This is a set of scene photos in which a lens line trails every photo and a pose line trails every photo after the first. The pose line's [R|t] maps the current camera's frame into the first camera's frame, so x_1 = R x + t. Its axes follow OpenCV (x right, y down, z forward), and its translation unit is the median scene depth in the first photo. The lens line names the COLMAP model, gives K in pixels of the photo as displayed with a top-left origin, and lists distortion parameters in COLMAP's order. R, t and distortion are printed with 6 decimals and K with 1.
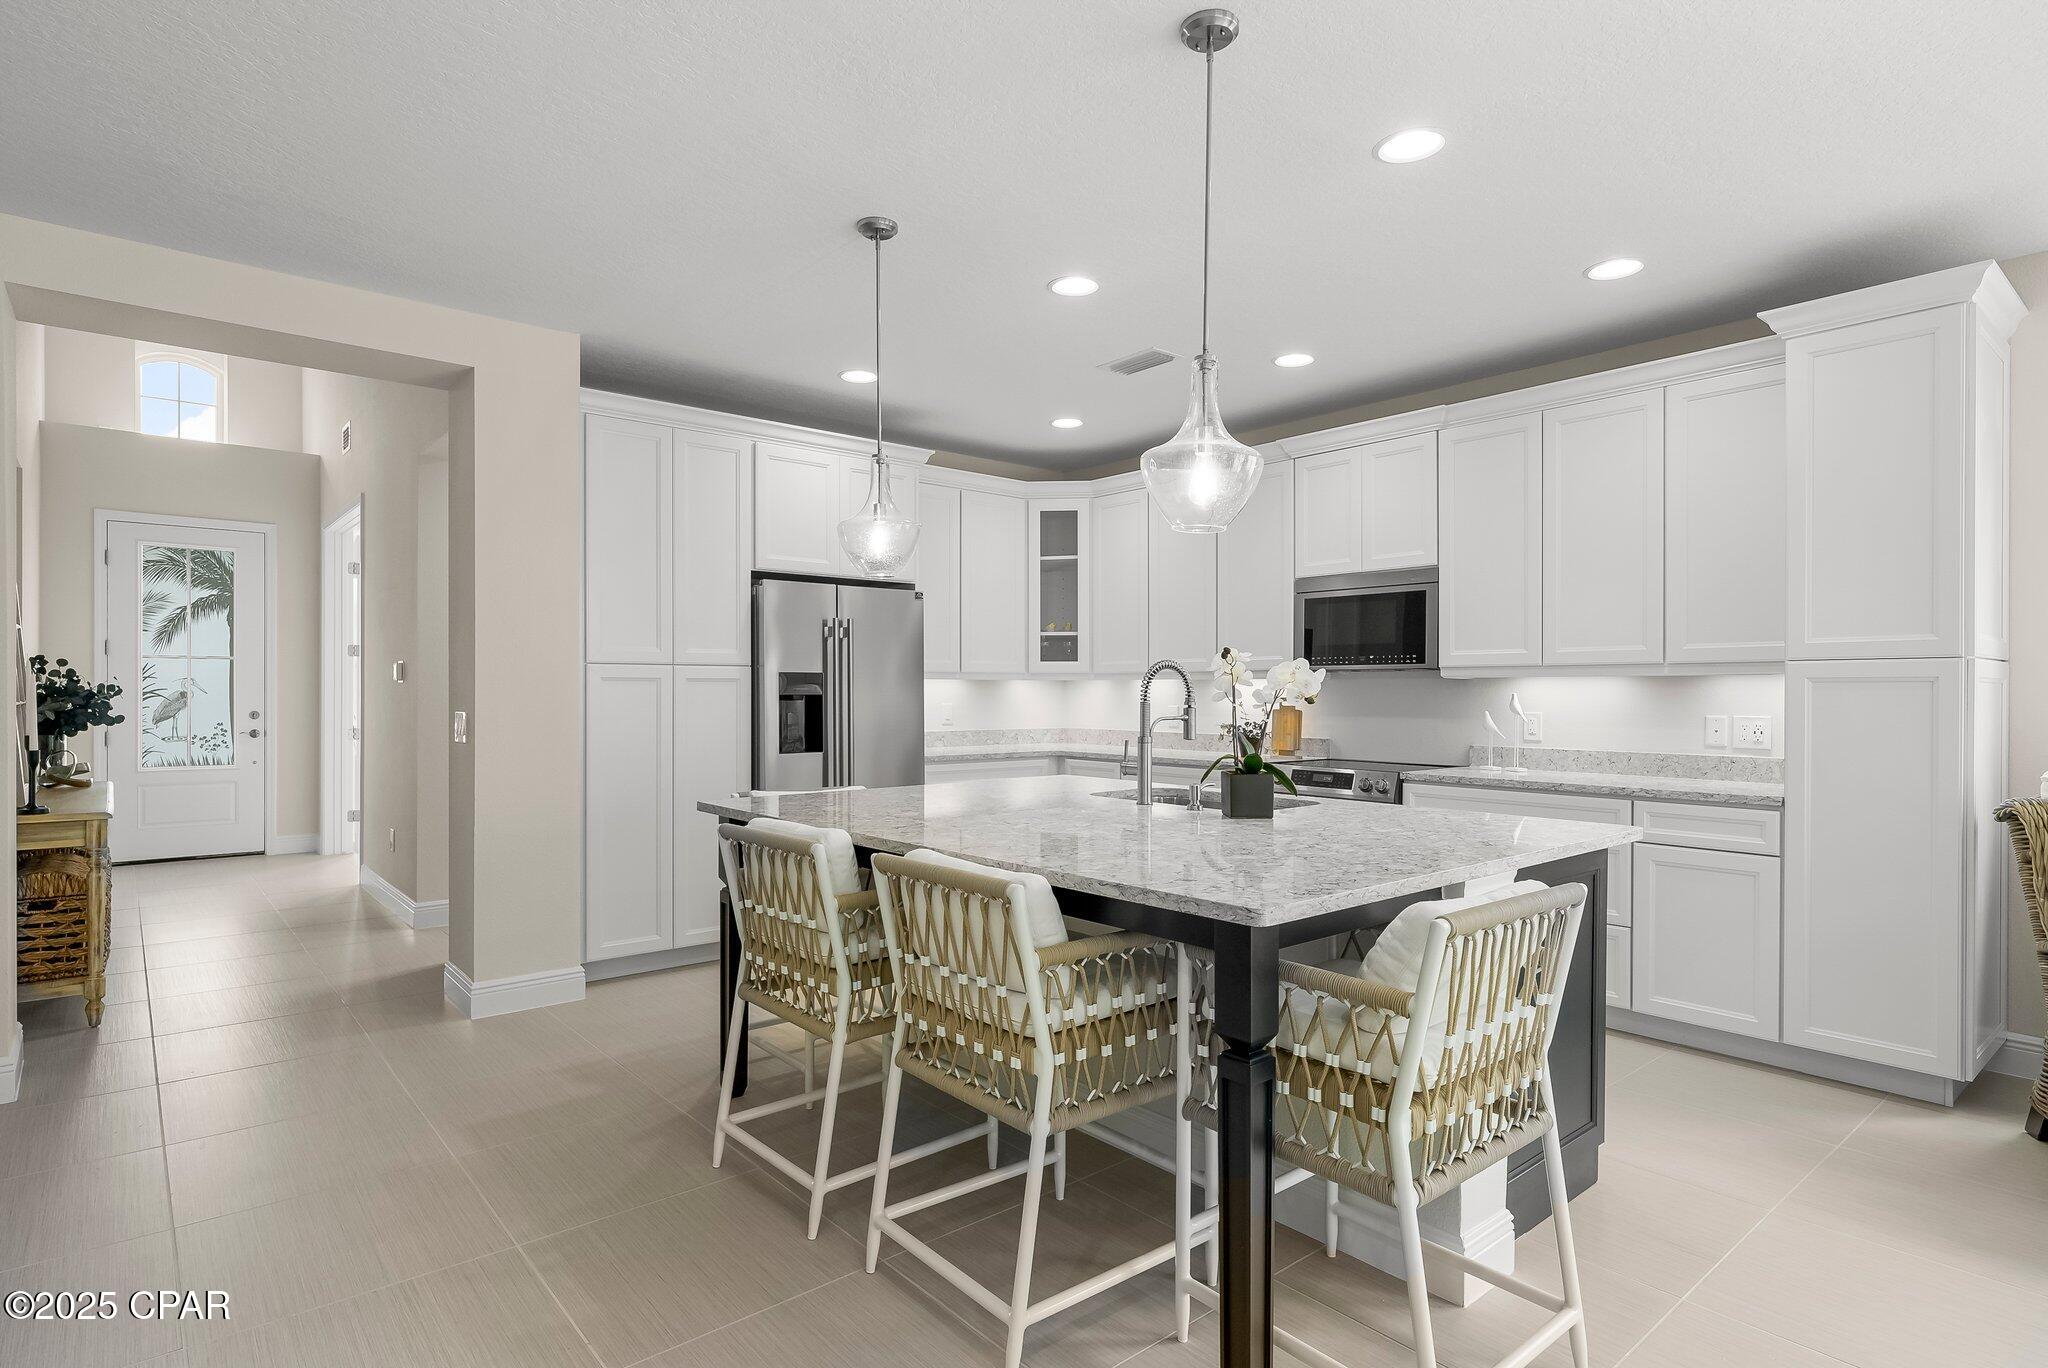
lens RADIAL K [[1068.4, 0, 1025.0], [0, 1068.4, 695.2], [0, 0, 1]] dist [0.001349, -0.000141]
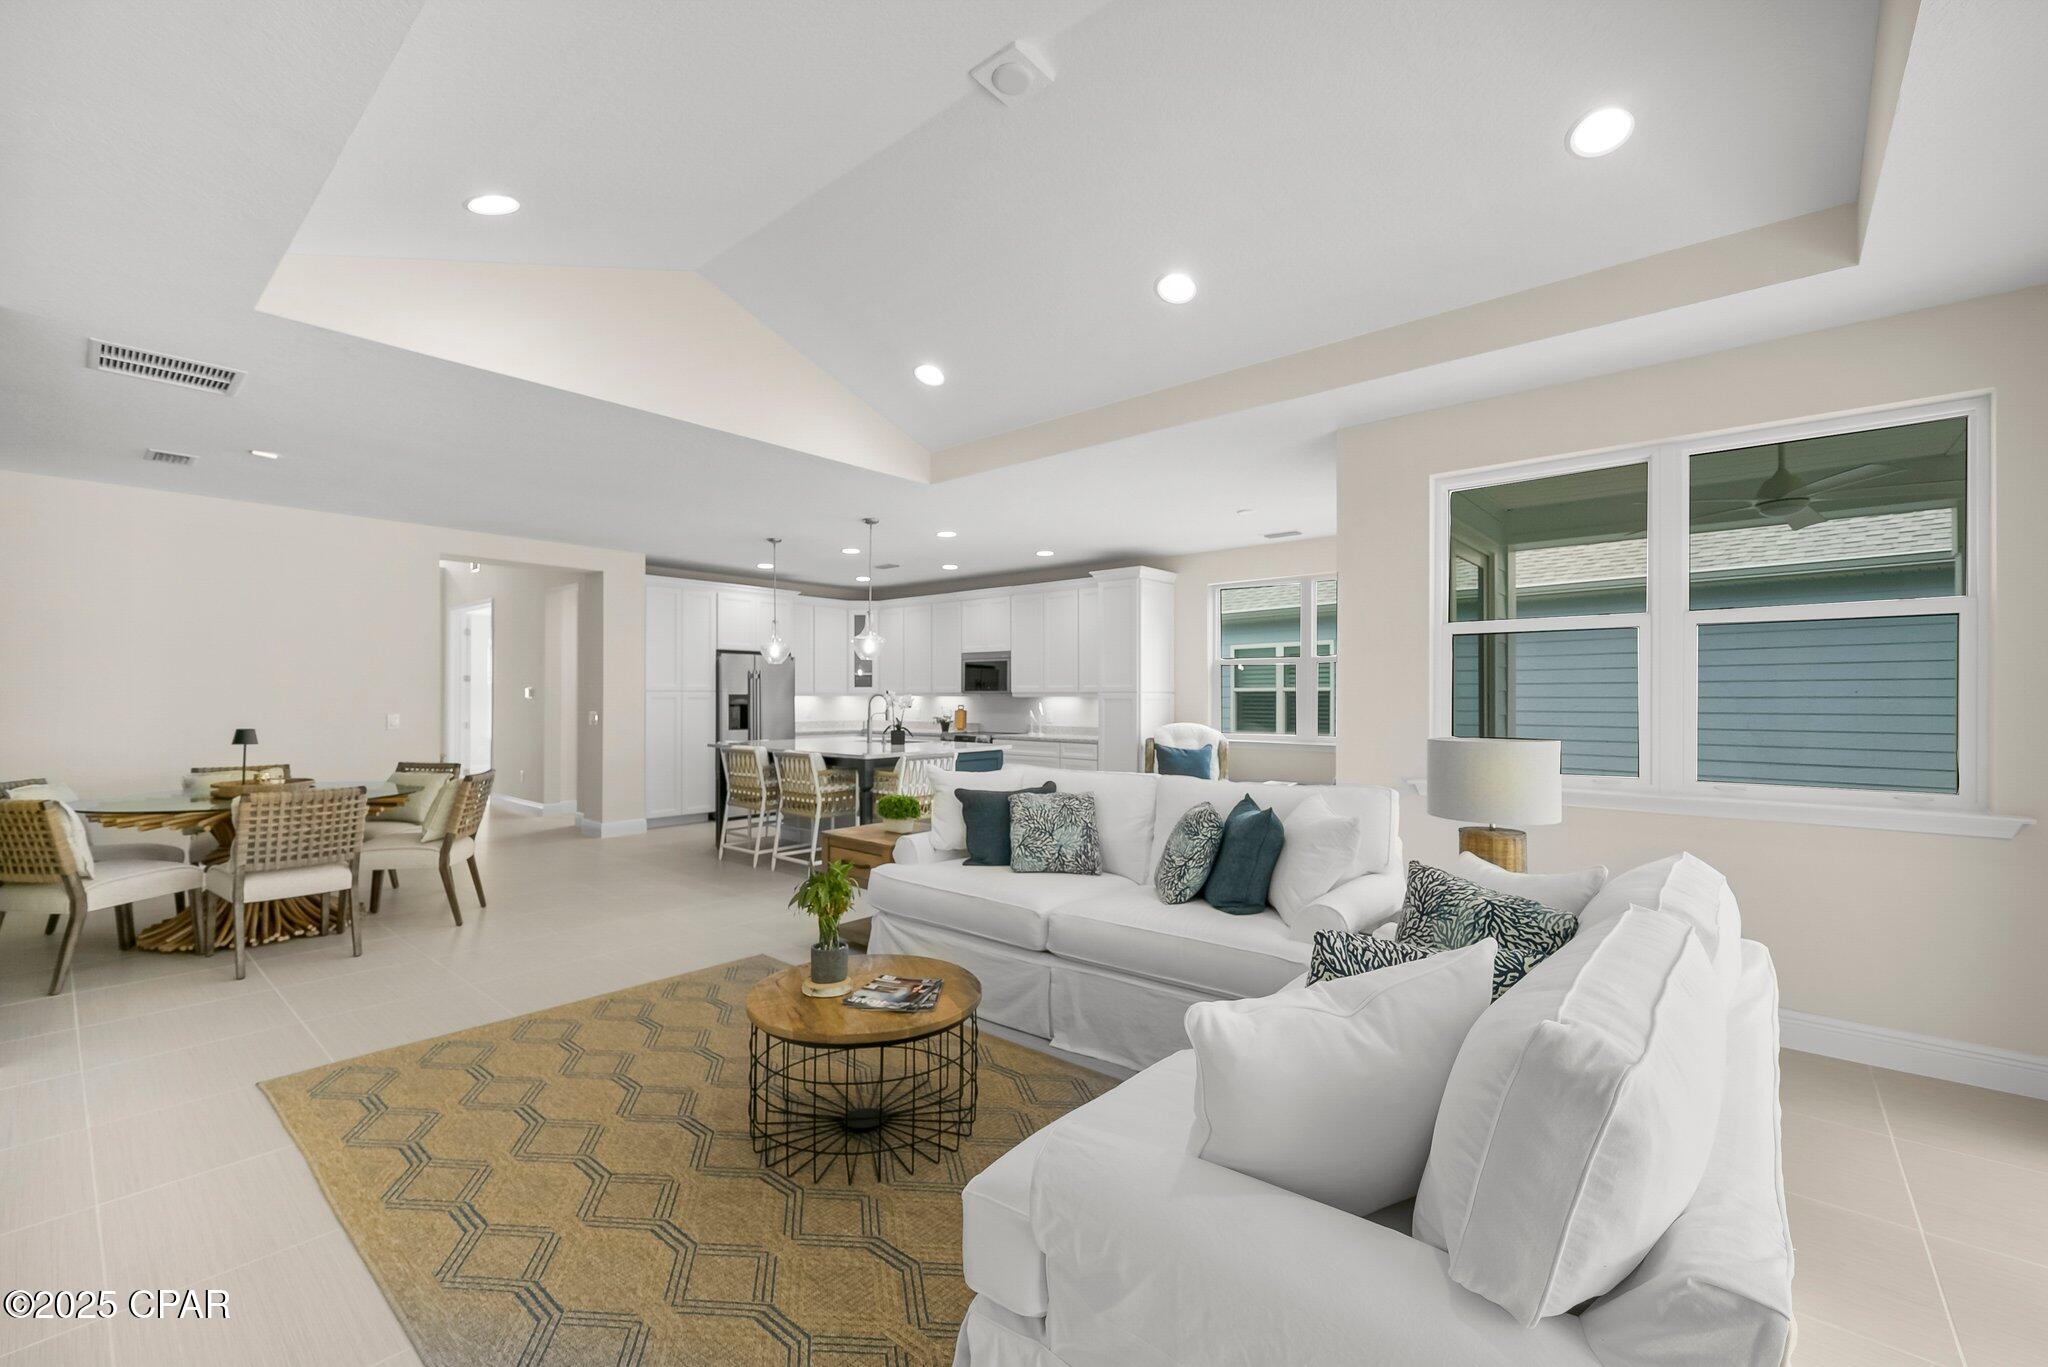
lens RADIAL K [[848.9, 0, 1019.1], [0, 848.9, 692.0], [0, 0, 1]] dist [-0.000741, -0.000018]
pose [[0.988994, -0.000195, 0.147952, 0.115486], [0.001382, 0.999968, -0.007920, -0.011674], [-0.147946, 0.008038, 0.988963, -0.895434]]
